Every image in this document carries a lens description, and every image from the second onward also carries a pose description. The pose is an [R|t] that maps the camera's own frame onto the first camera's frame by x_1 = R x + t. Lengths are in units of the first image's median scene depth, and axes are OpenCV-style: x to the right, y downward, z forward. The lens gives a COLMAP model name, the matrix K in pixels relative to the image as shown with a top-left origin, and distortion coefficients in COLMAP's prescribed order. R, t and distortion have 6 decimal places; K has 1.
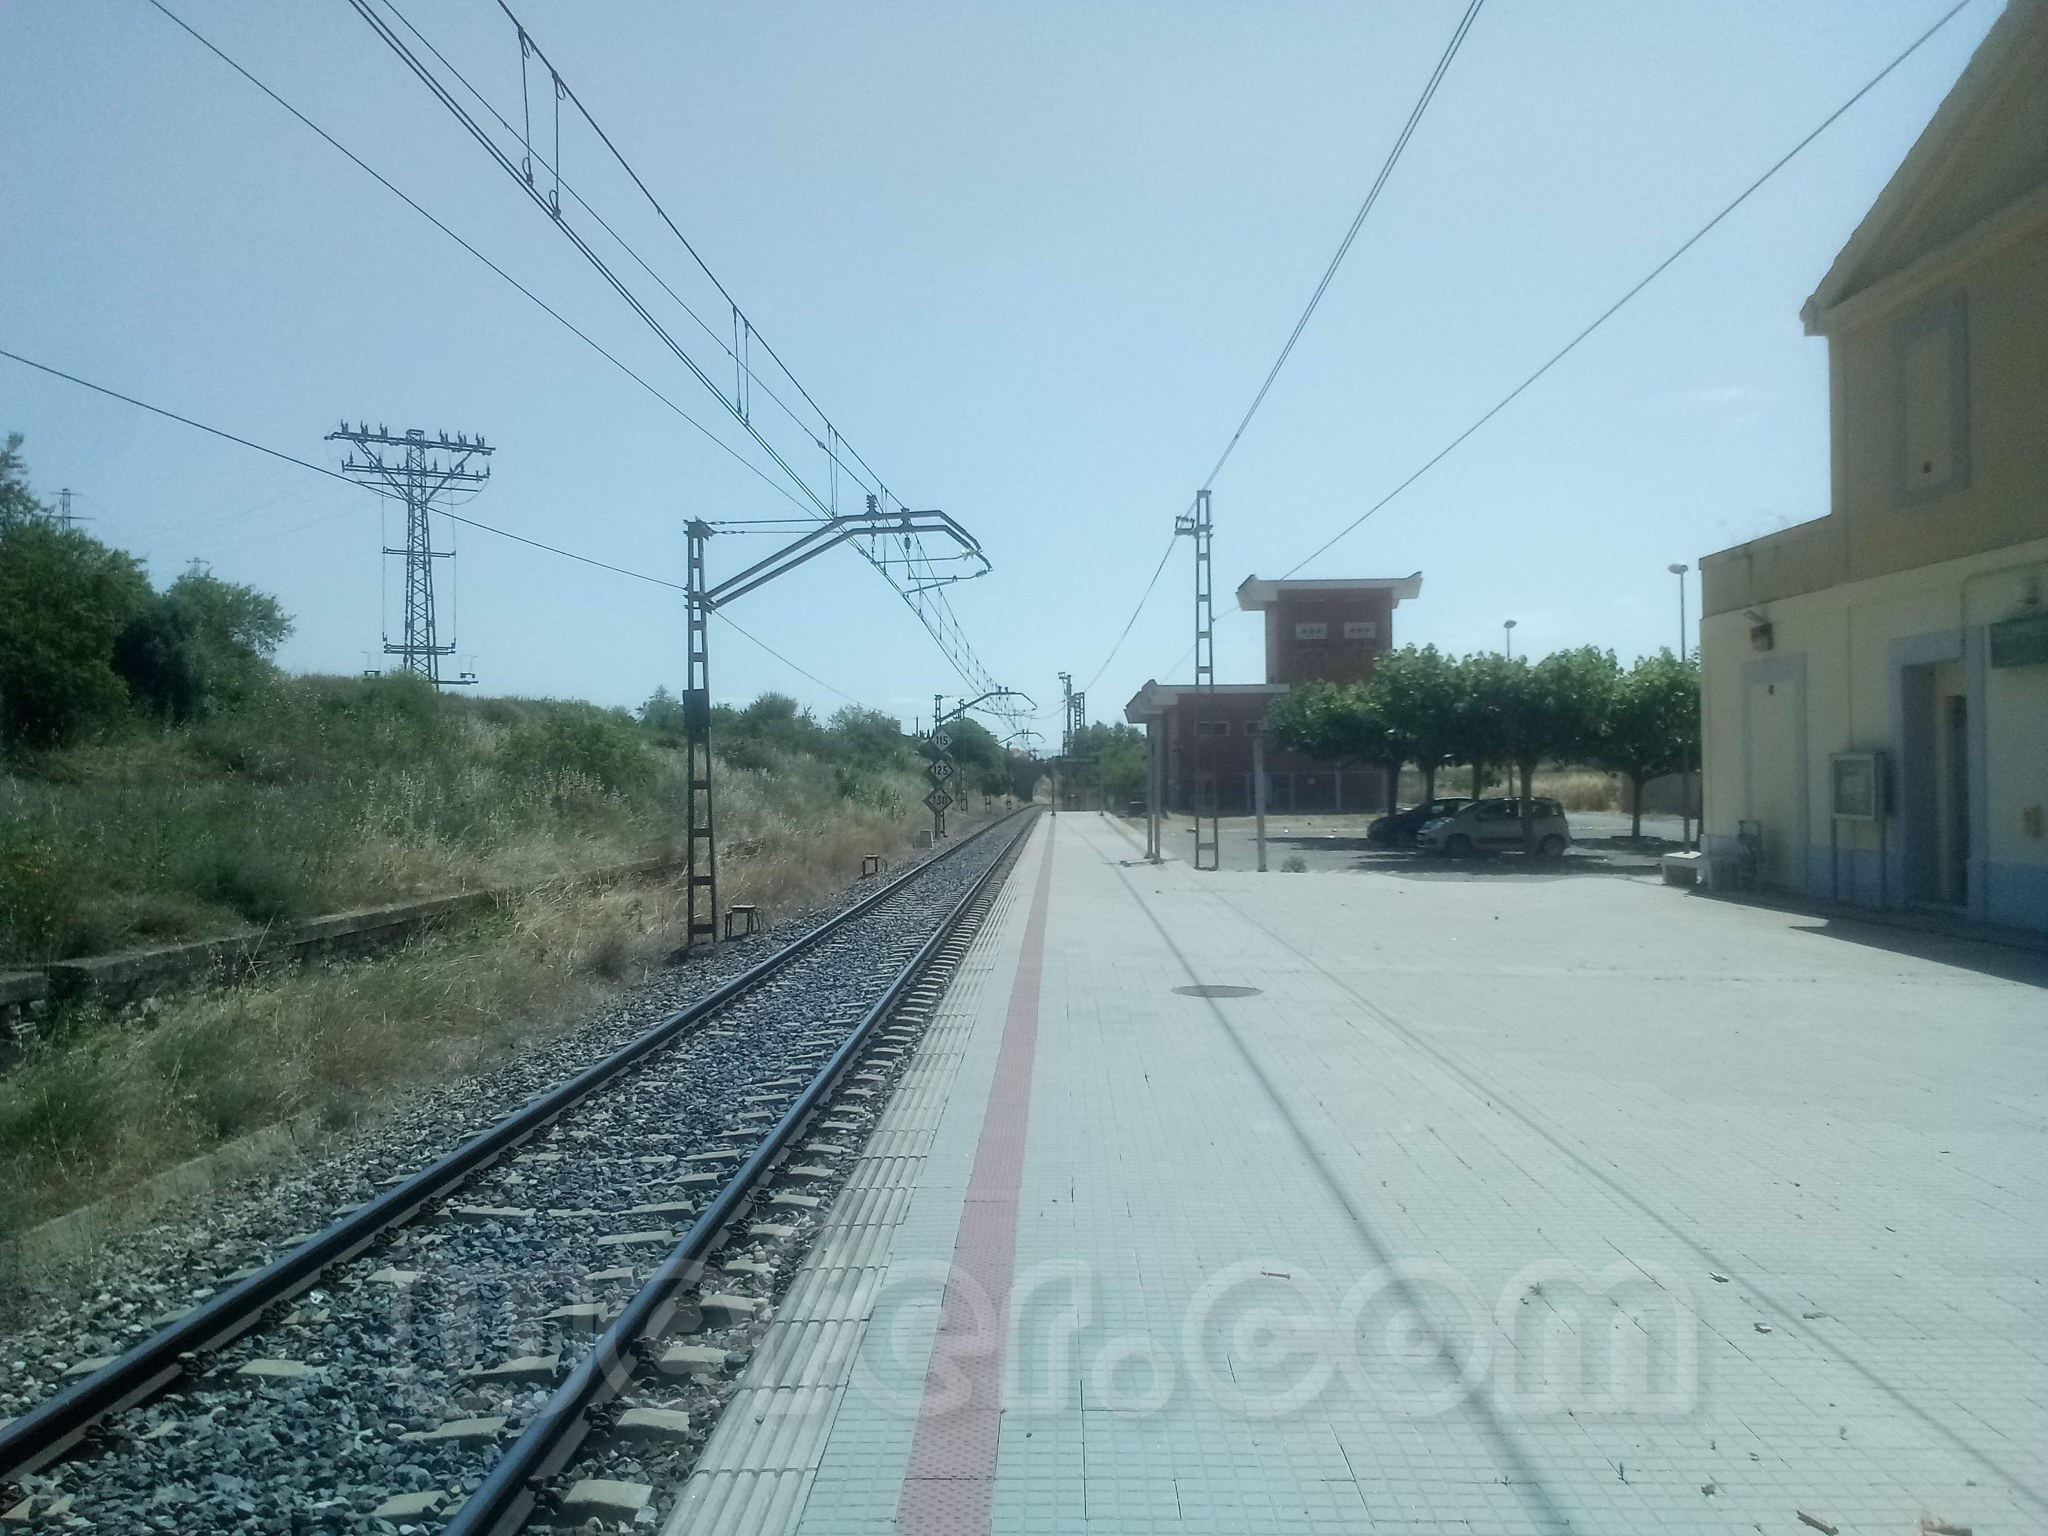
lens RADIAL K [[1636.7, 0, 1050.0], [0, 1636.7, 754.7], [0, 0, 1]] dist [0.128346, -0.183910]
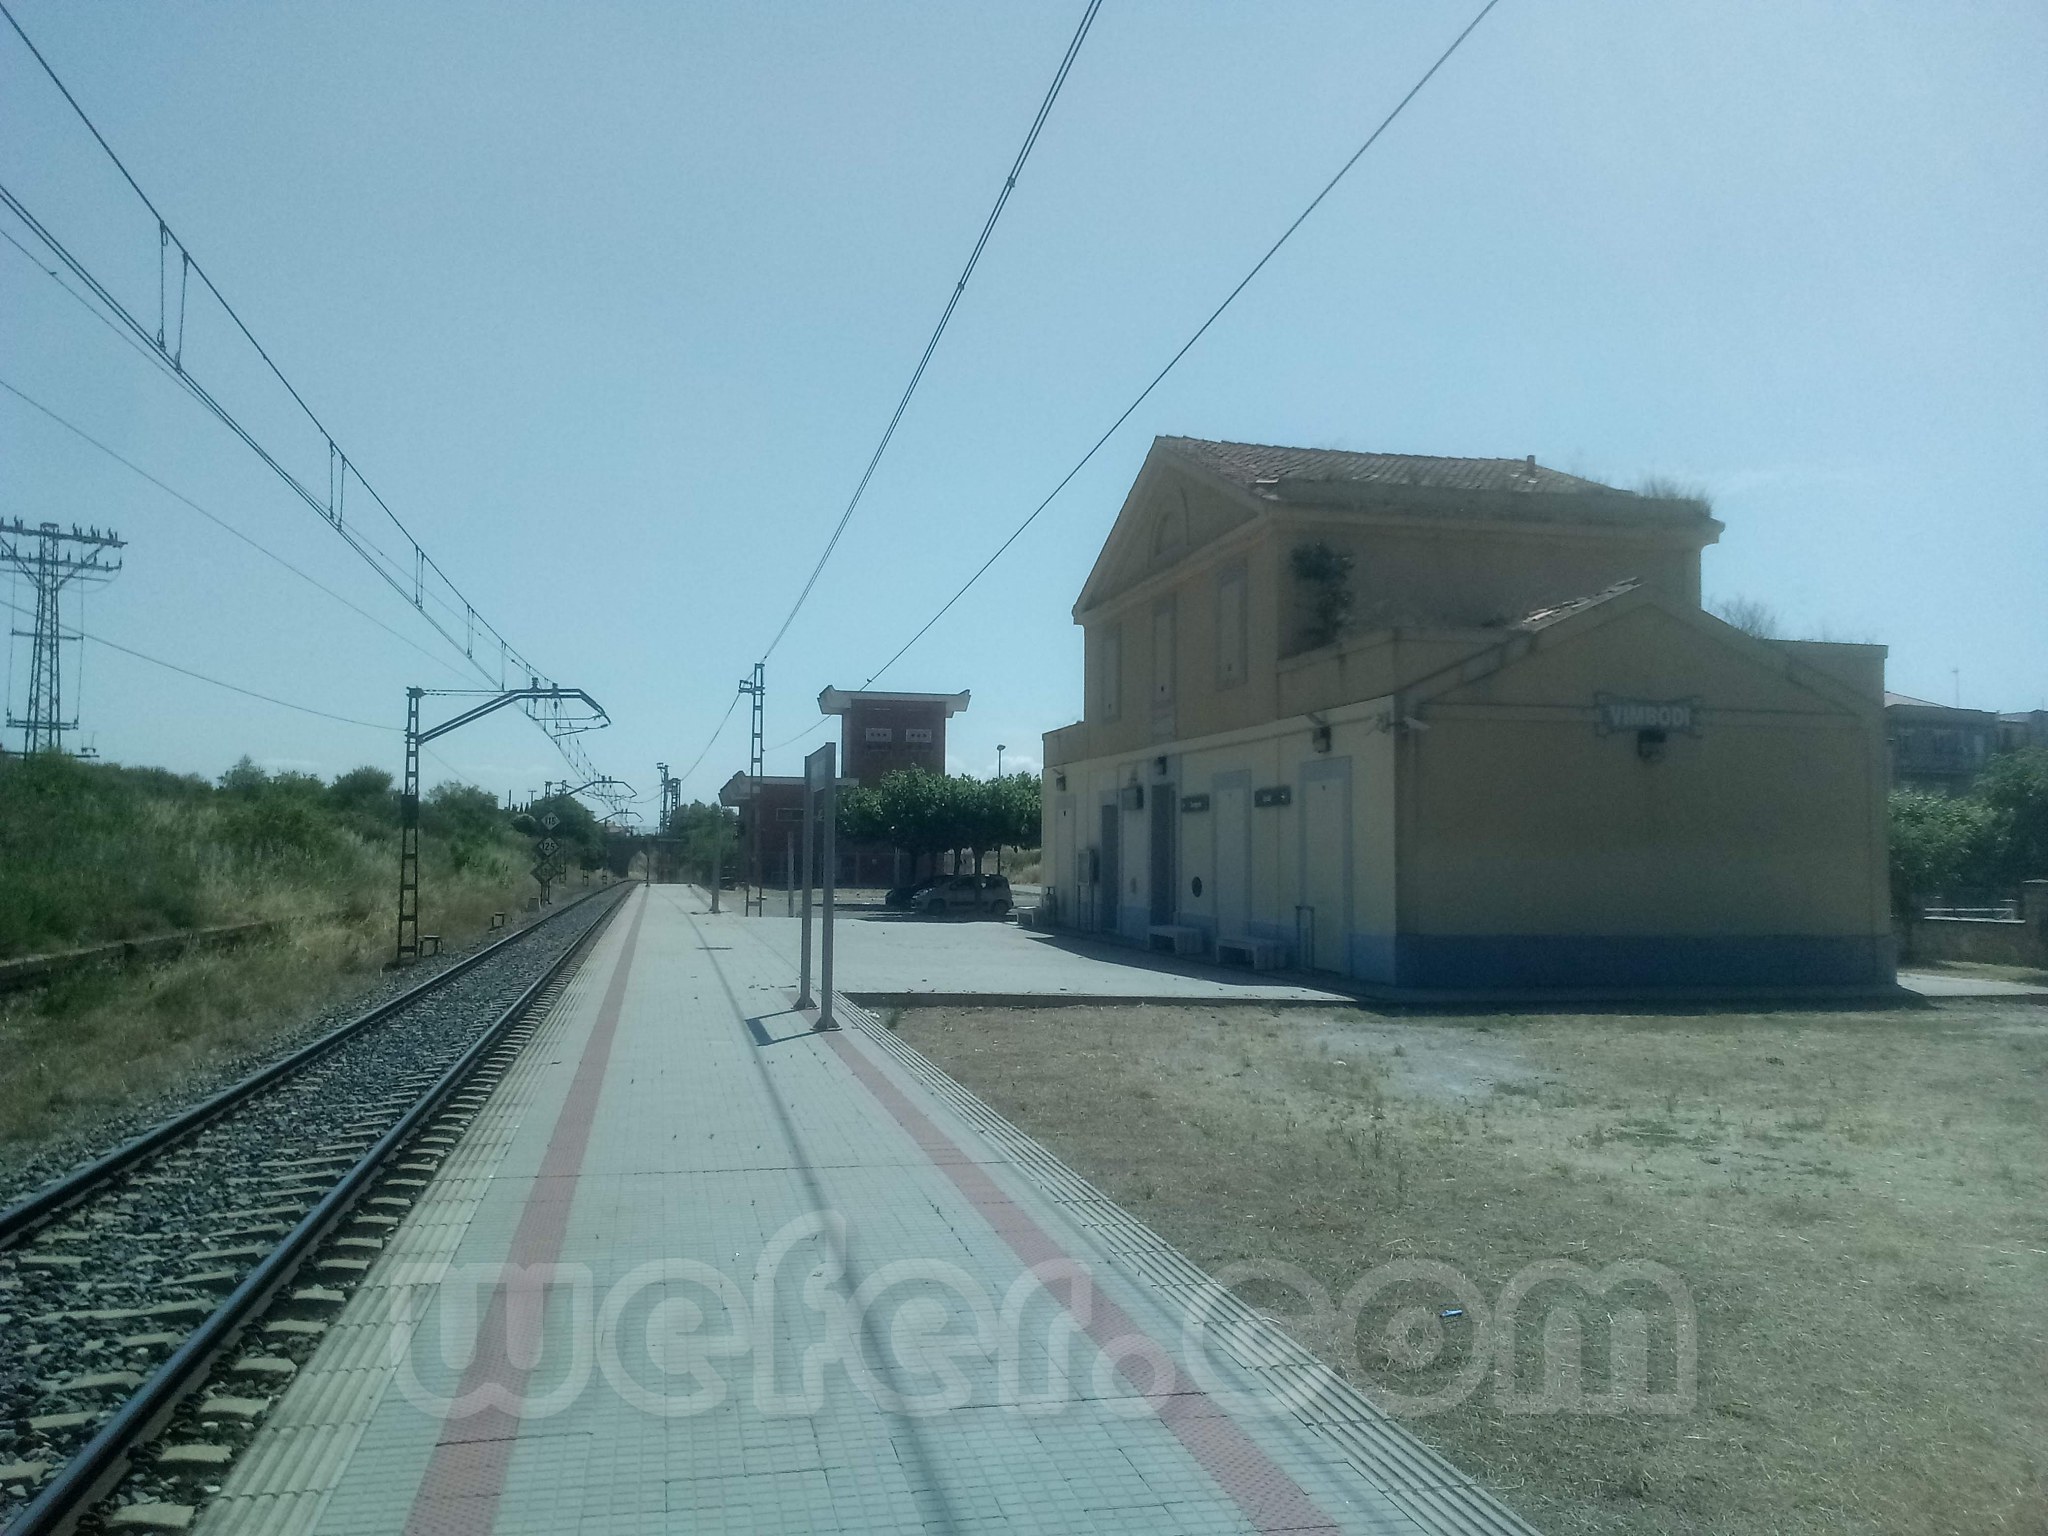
lens RADIAL K [[1636.7, 0, 1050.0], [0, 1636.7, 754.7], [0, 0, 1]] dist [0.128346, -0.183910]
pose [[0.971288, 0.034438, 0.235403, 0.001654], [-0.023051, 0.998435, -0.050954, -0.008389], [-0.236789, 0.044065, 0.970561, -0.493004]]
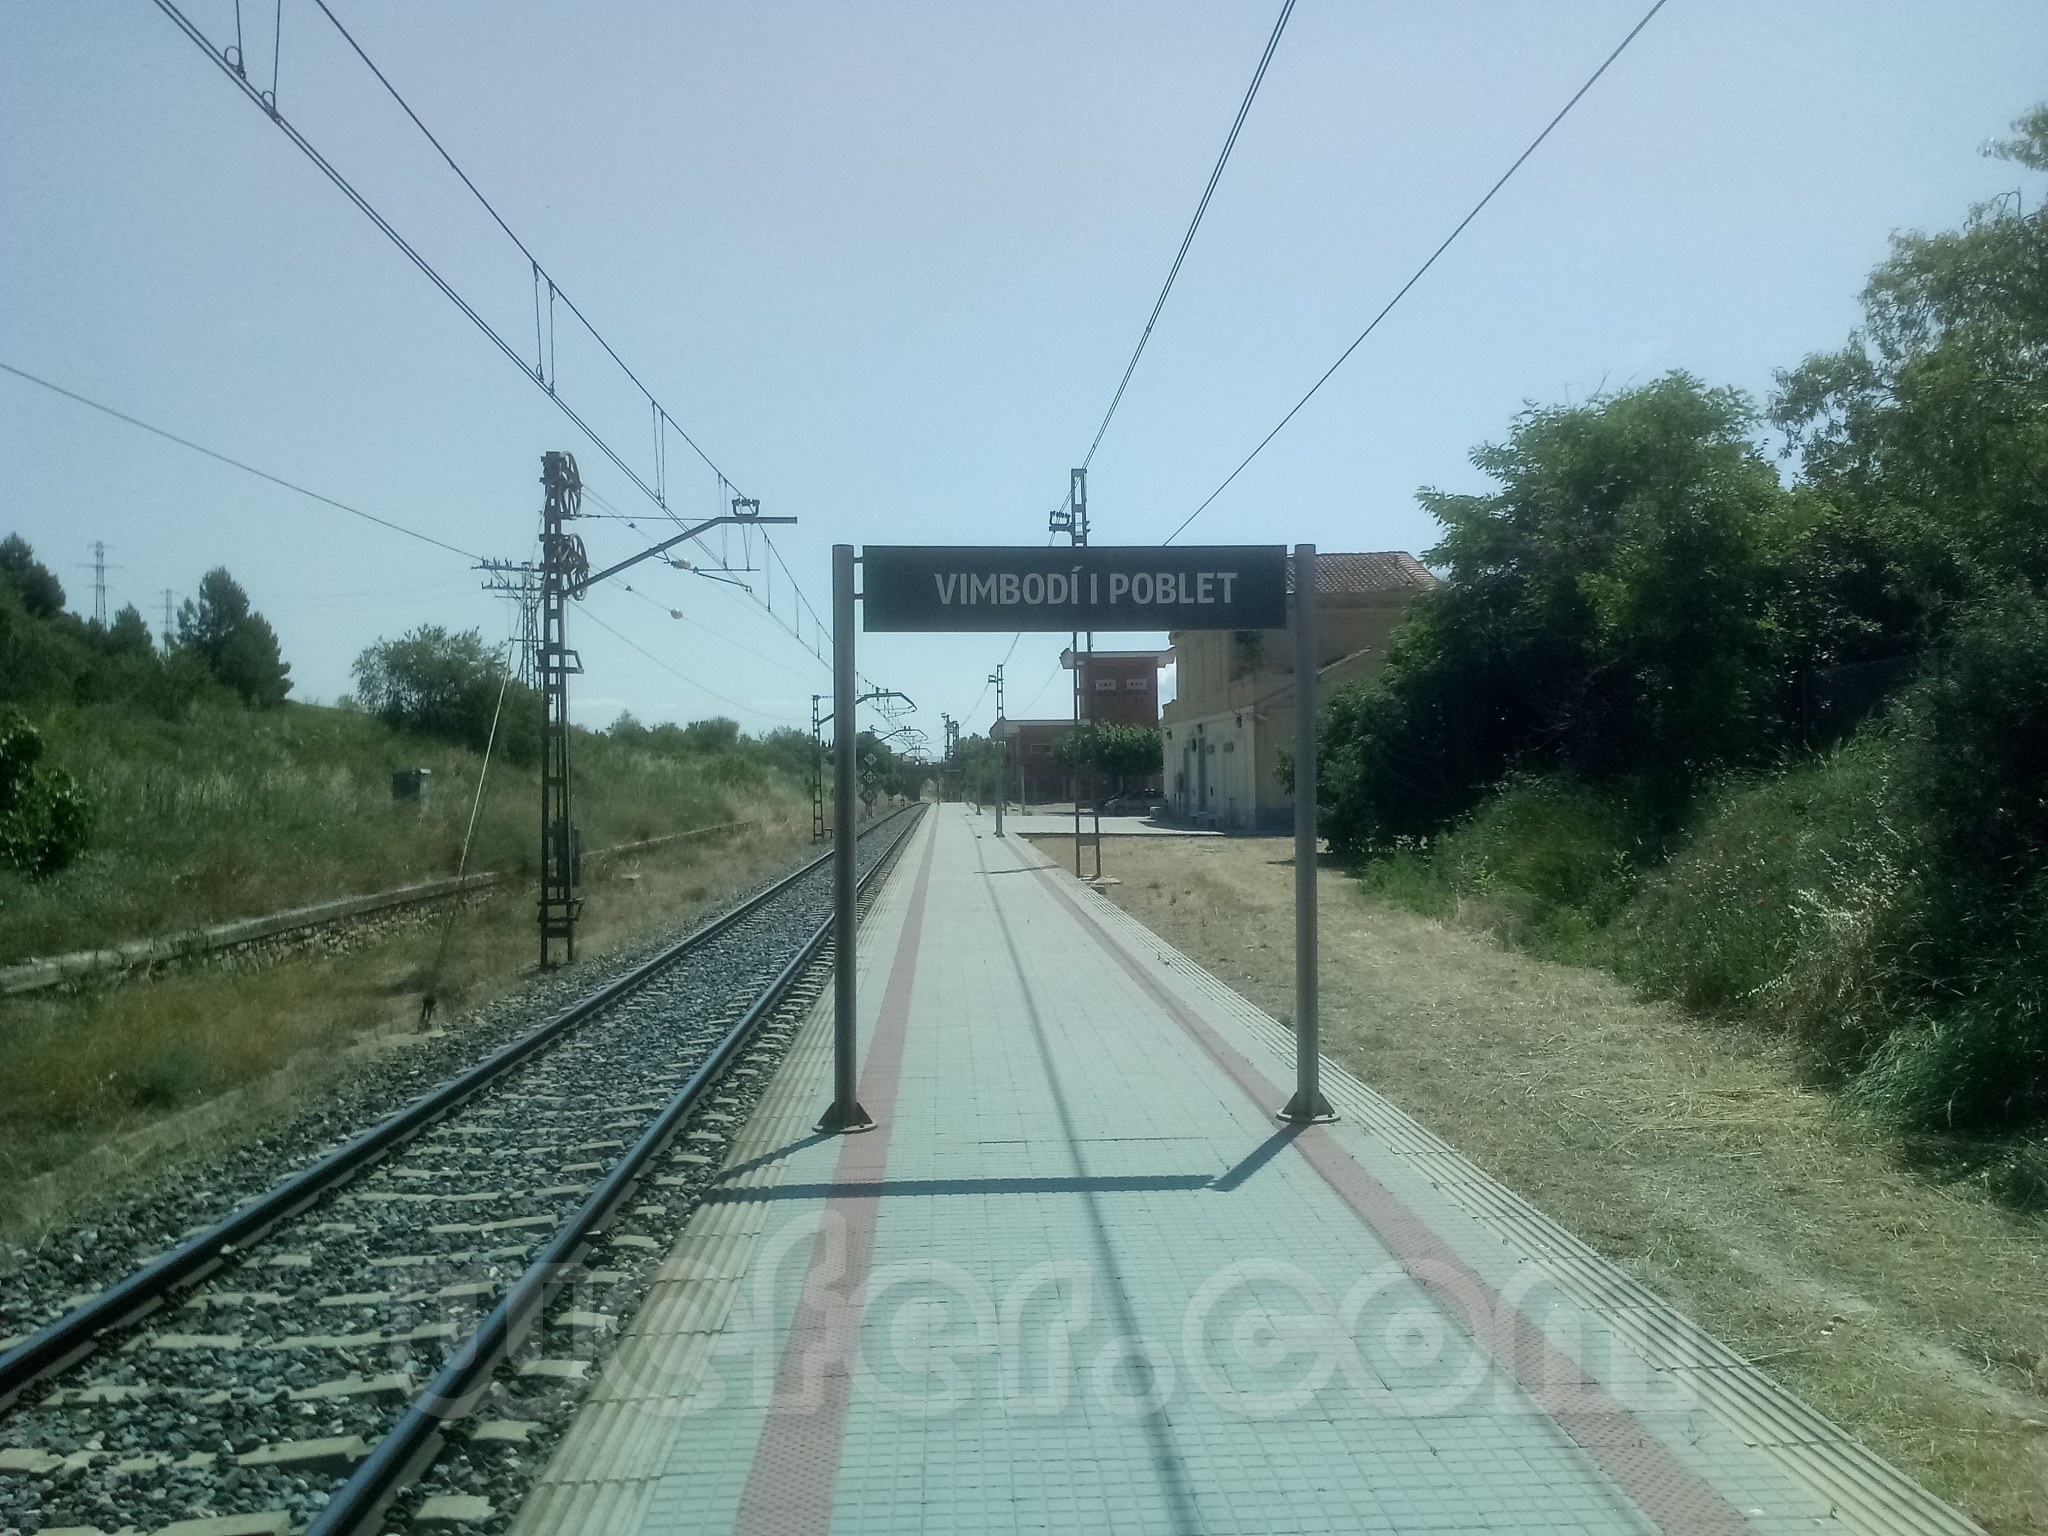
lens RADIAL K [[1636.7, 0, 1050.0], [0, 1636.7, 754.7], [0, 0, 1]] dist [0.128346, -0.183910]
pose [[0.997465, -0.004757, 0.071001, -0.005777], [0.004840, 0.999988, -0.001007, -0.022594], [-0.070995, 0.001348, 0.997476, -1.414062]]
